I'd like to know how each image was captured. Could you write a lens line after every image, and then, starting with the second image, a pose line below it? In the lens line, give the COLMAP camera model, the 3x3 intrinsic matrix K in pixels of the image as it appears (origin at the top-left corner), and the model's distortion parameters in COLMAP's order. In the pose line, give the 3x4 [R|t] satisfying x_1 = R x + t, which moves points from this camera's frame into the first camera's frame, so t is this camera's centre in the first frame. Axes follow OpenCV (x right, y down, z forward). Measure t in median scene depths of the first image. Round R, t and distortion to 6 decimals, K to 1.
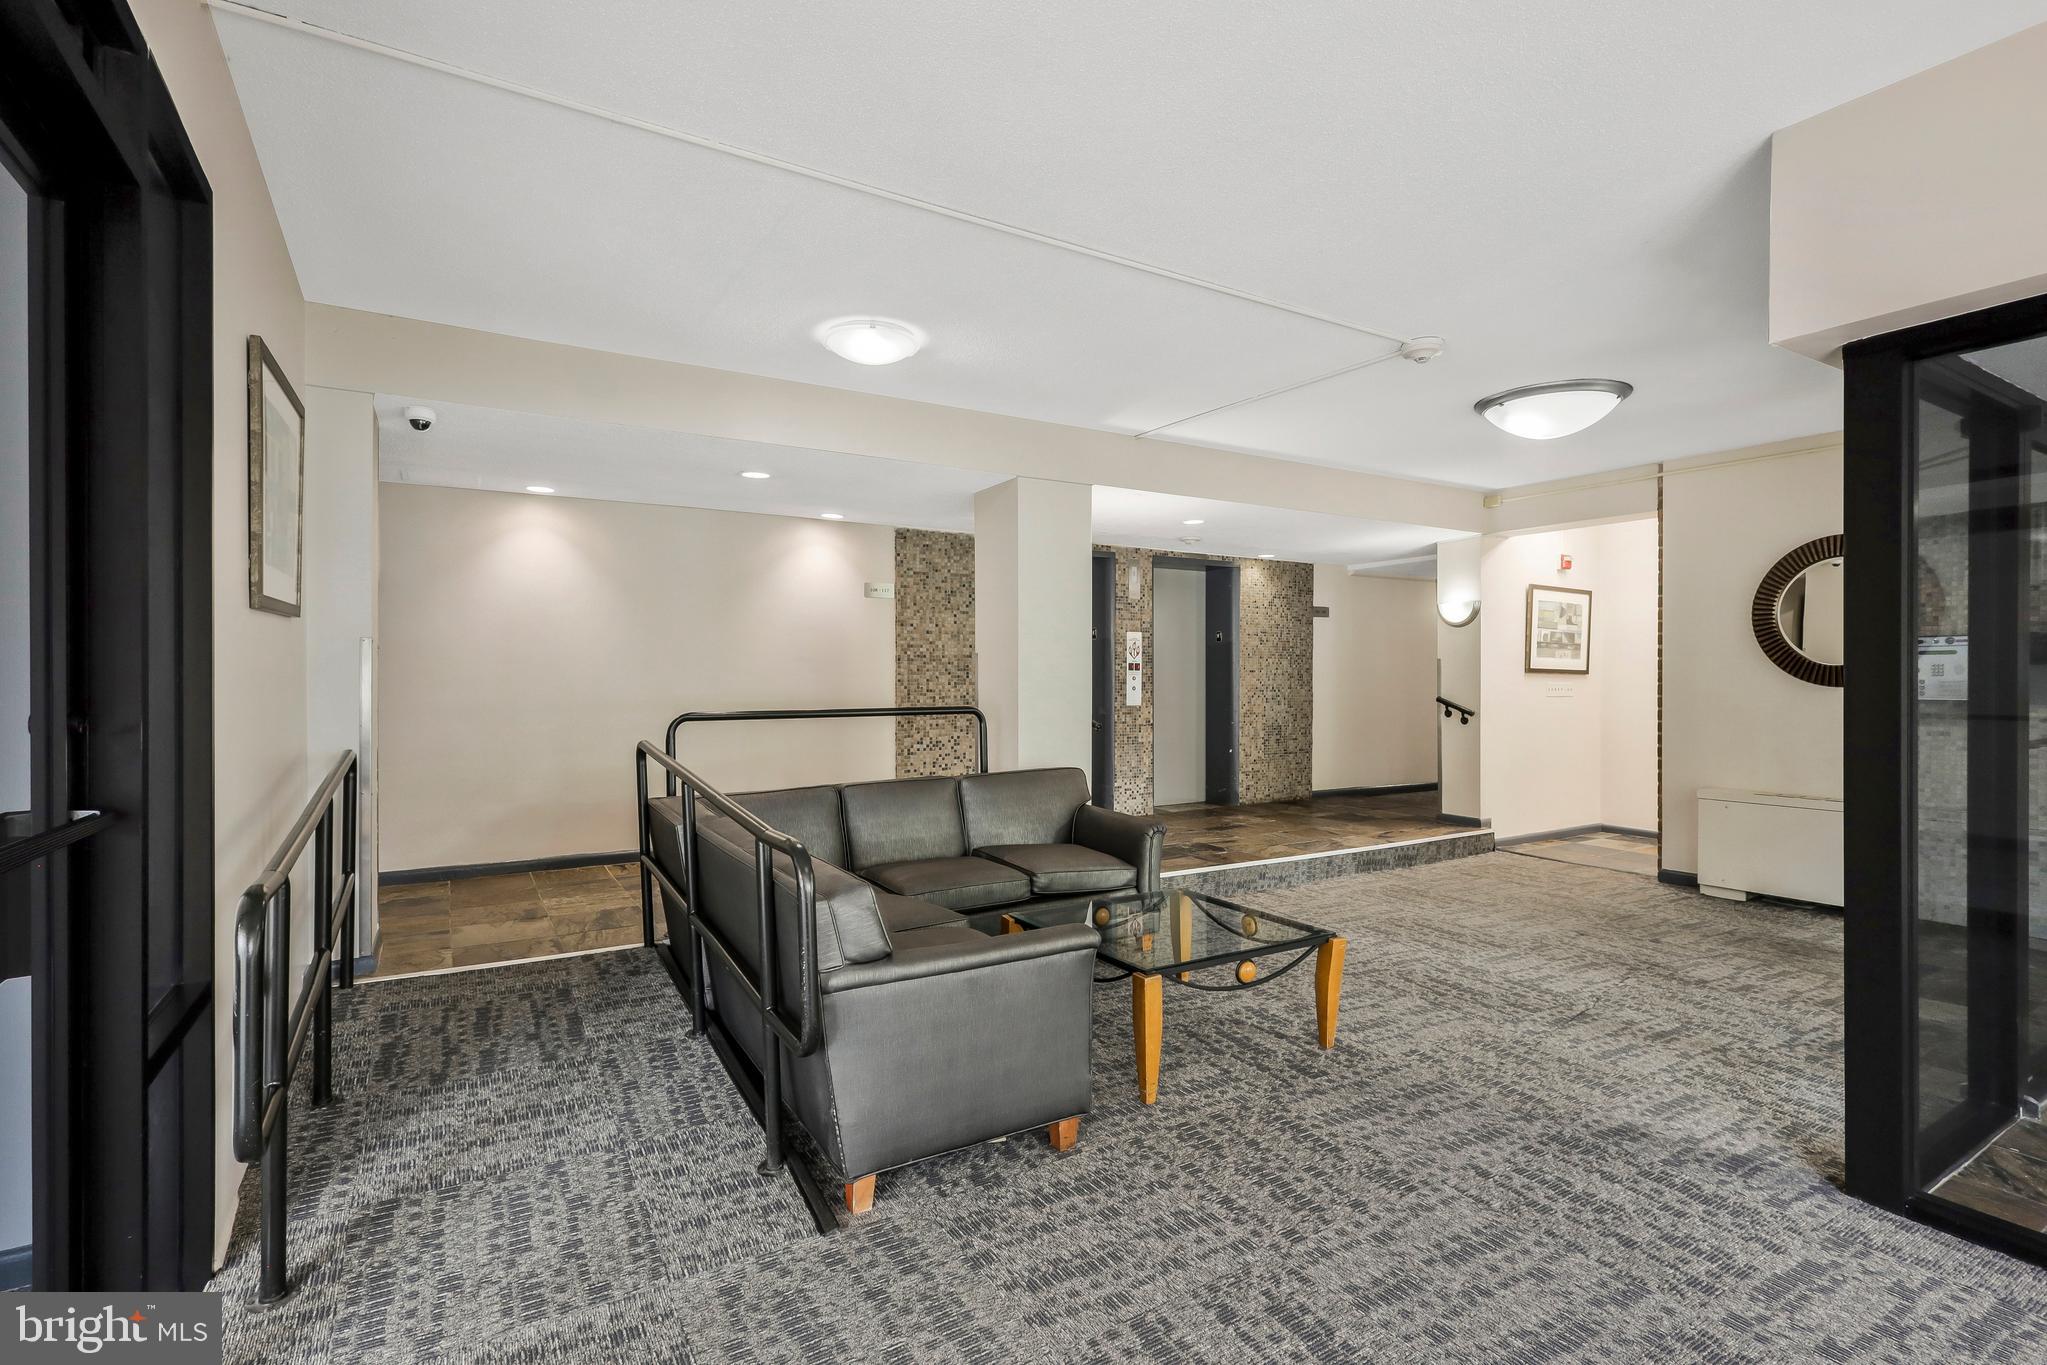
lens RADIAL K [[957.9, 0, 1031.6], [0, 957.9, 683.3], [0, 0, 1]] dist [0.000026, -0.000054]
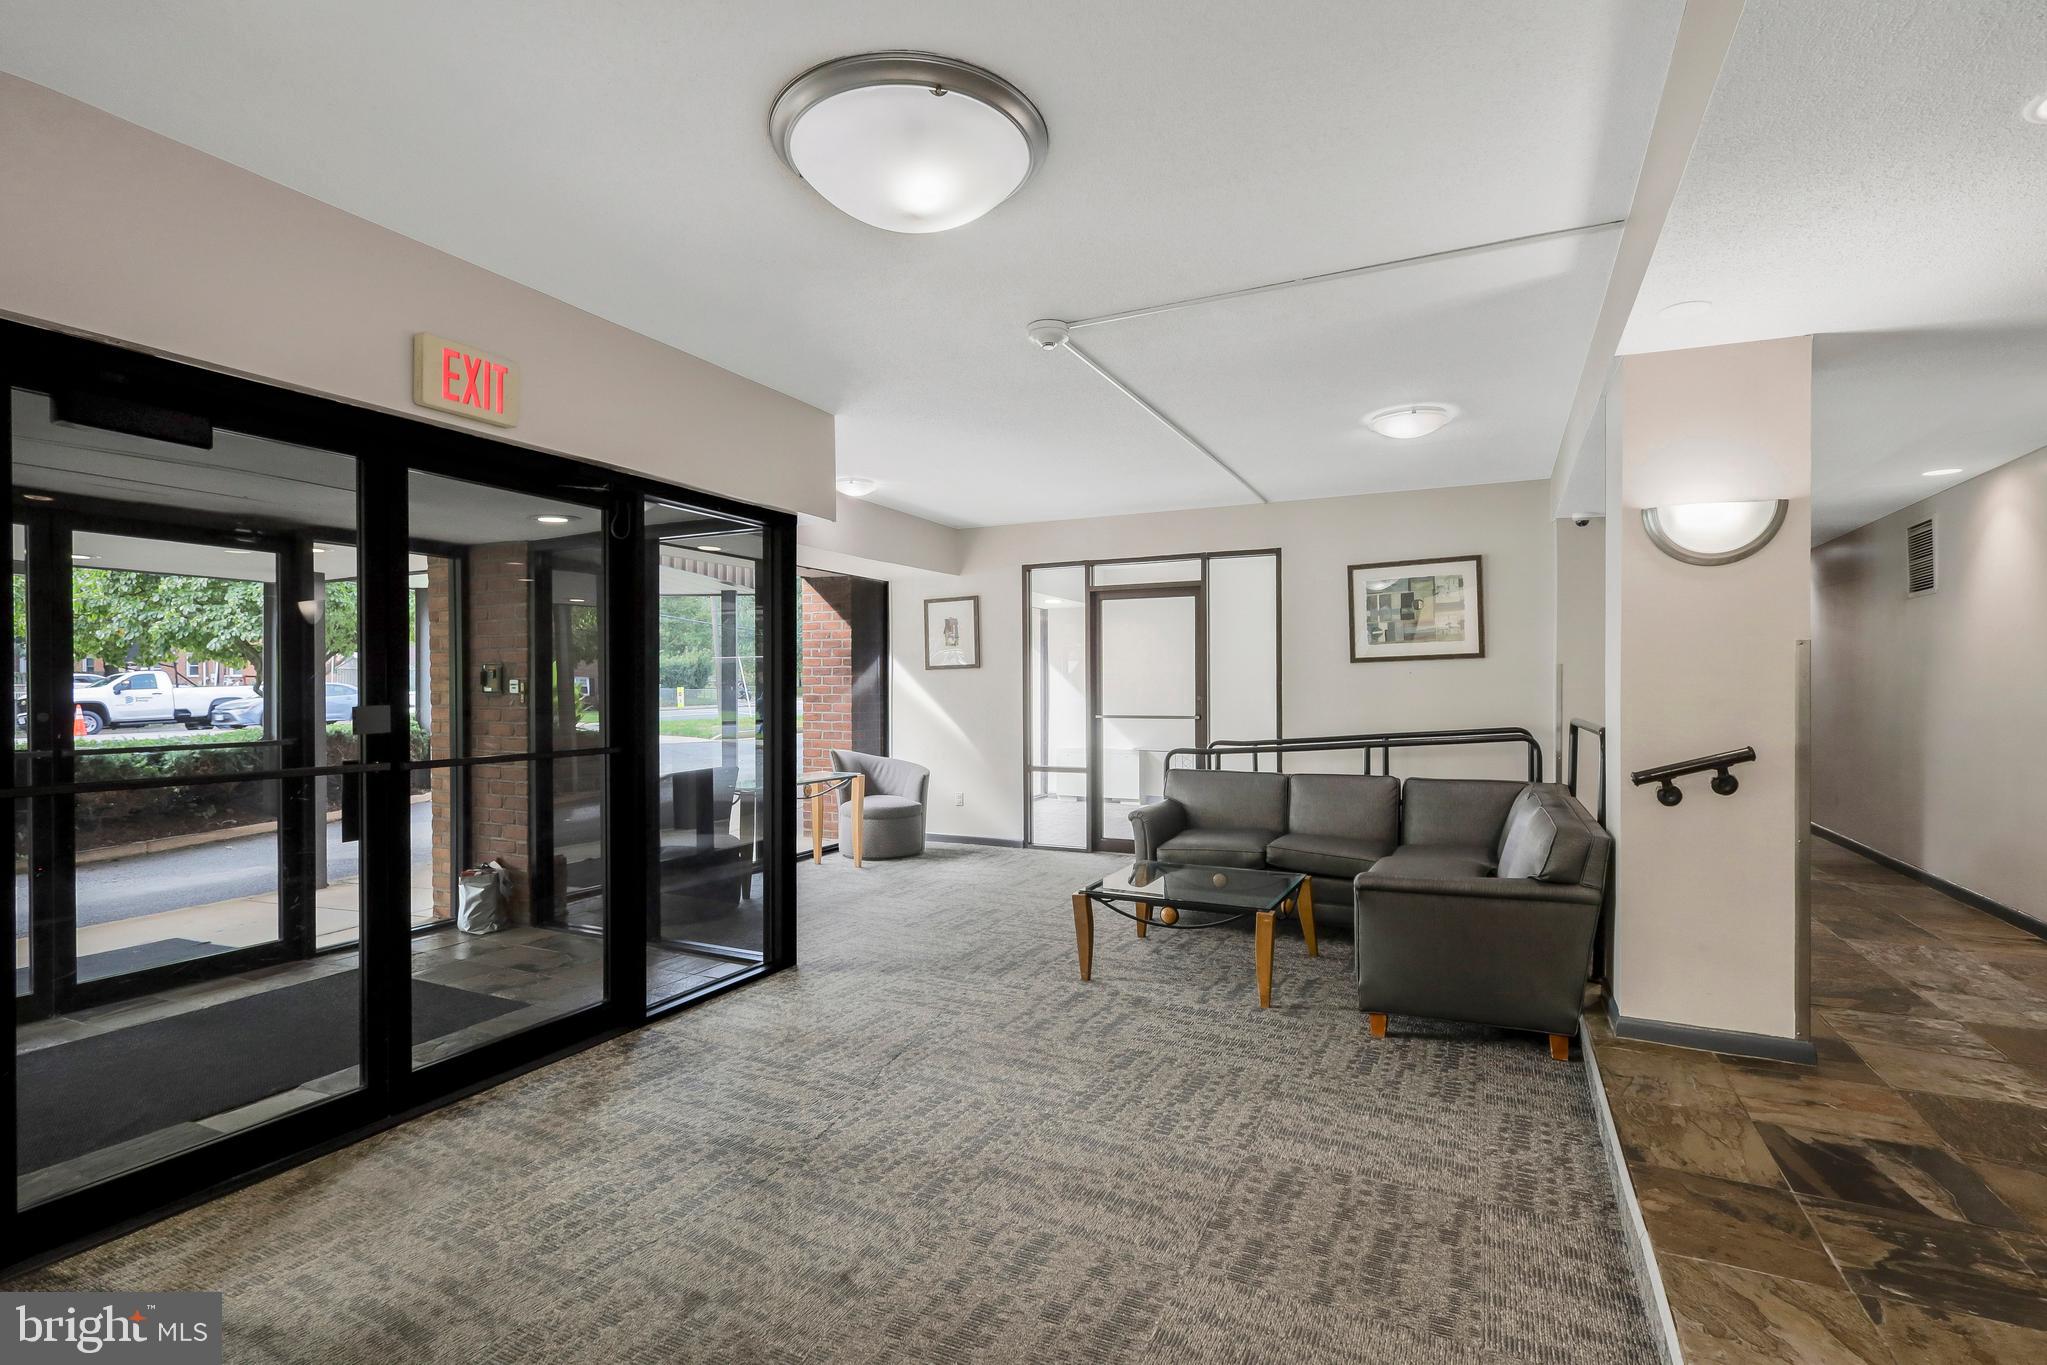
lens RADIAL K [[942.2, 0, 1013.7], [0, 942.2, 694.2], [0, 0, 1]] dist [0.002495, -0.000082]
pose [[-0.848578, 0.009126, -0.528992, 0.901817], [0.001176, 0.999881, 0.015364, -0.018239], [0.529070, 0.012415, -0.848488, 1.724504]]
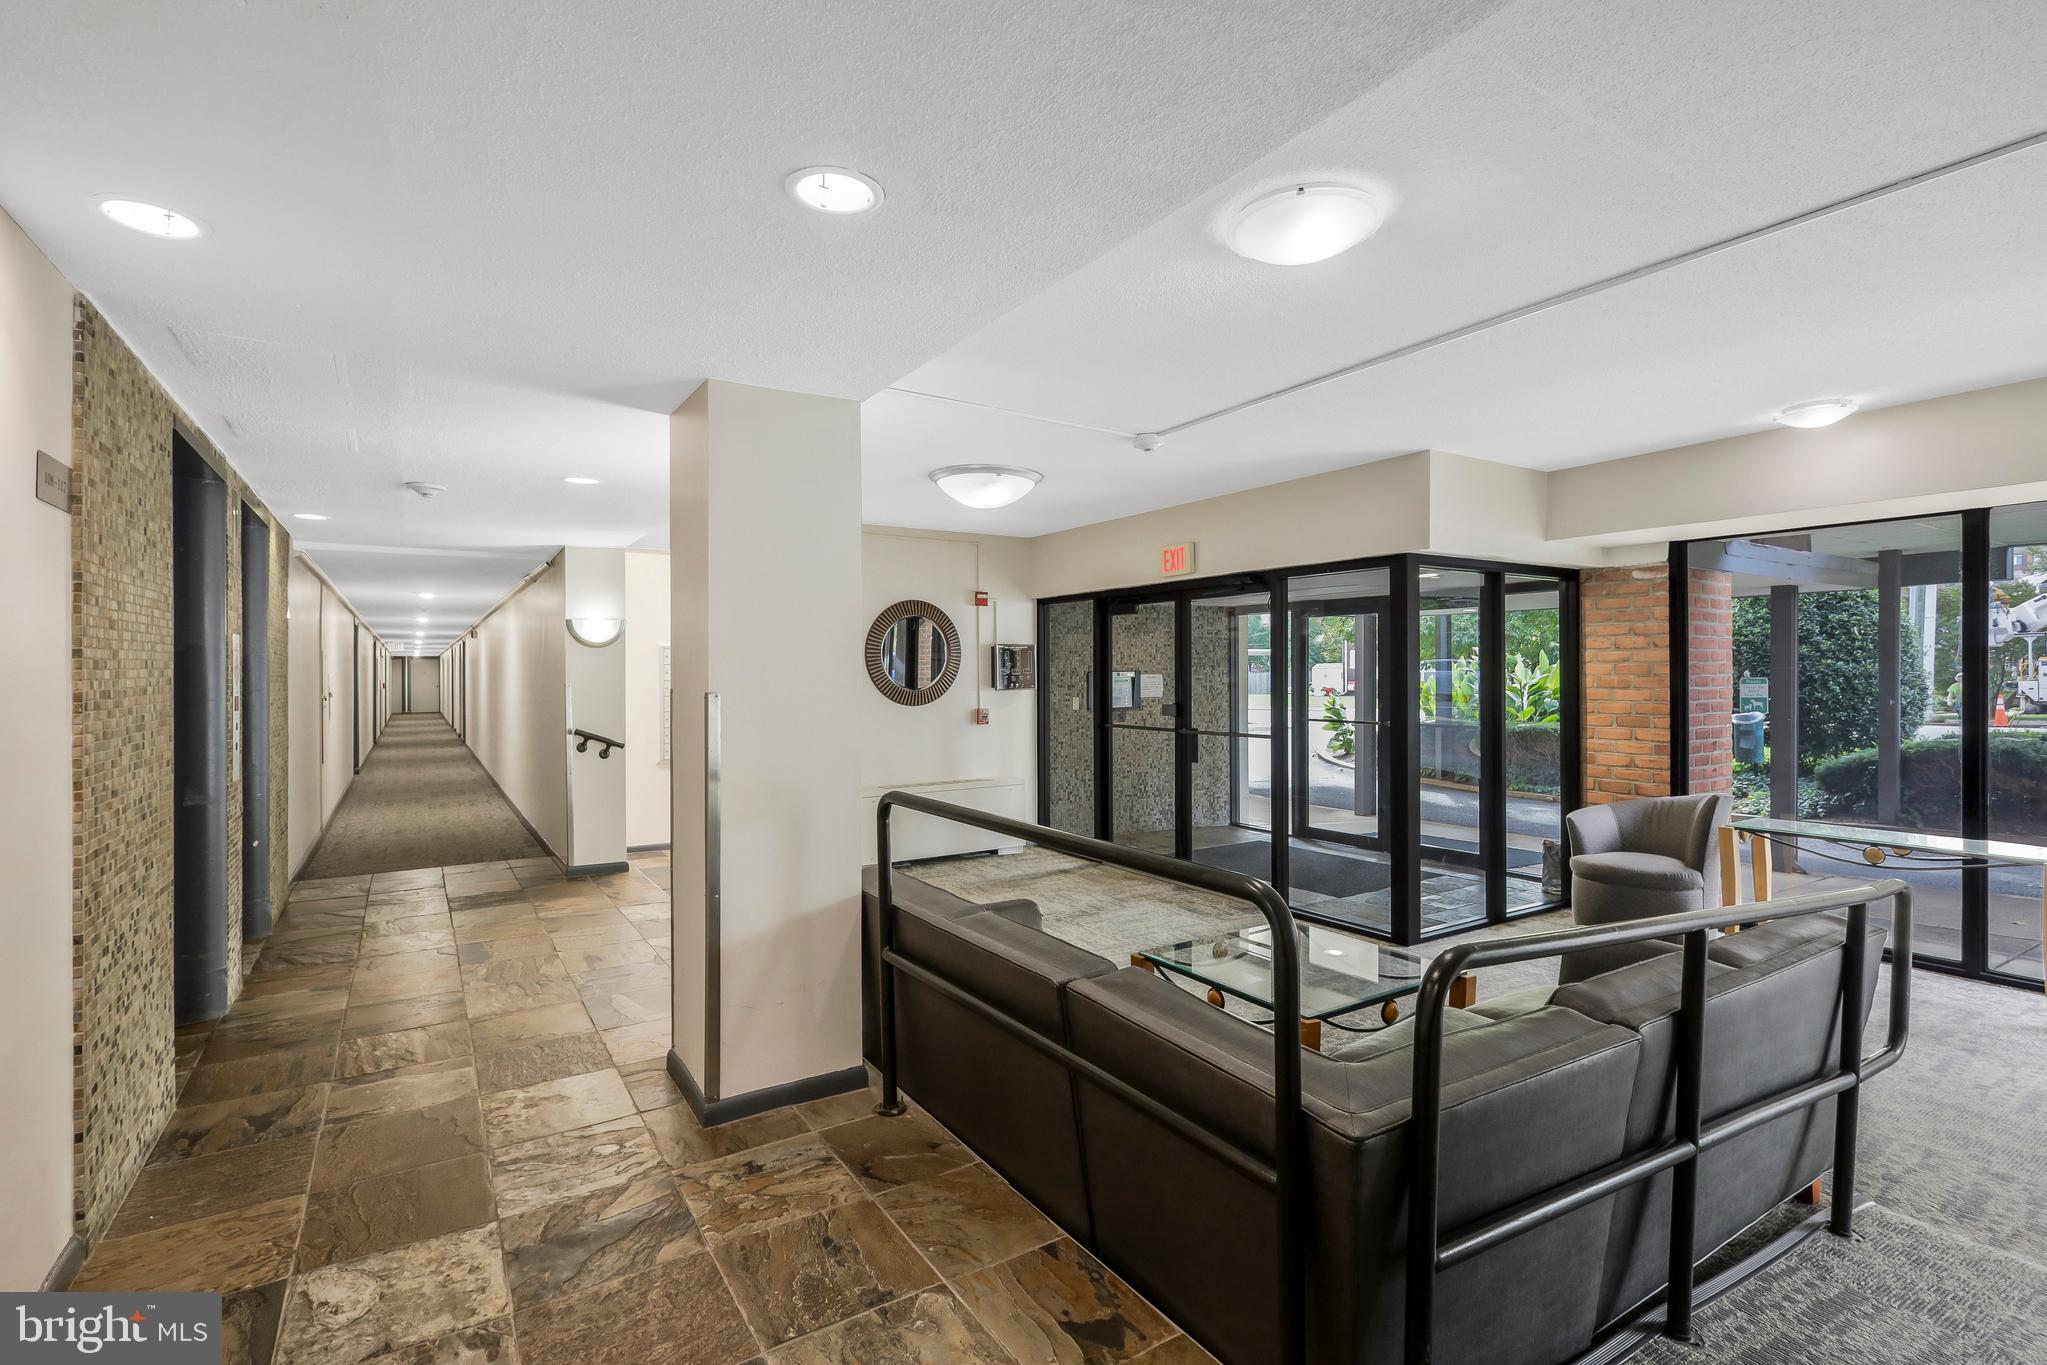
lens RADIAL K [[942.2, 0, 1013.7], [0, 942.2, 694.2], [0, 0, 1]] dist [0.002495, -0.000082]
pose [[-0.003089, -0.020155, 0.999792, -0.770986], [0.009461, 0.999752, 0.020184, -0.055408], [-0.999950, 0.009521, -0.002897, 1.155426]]
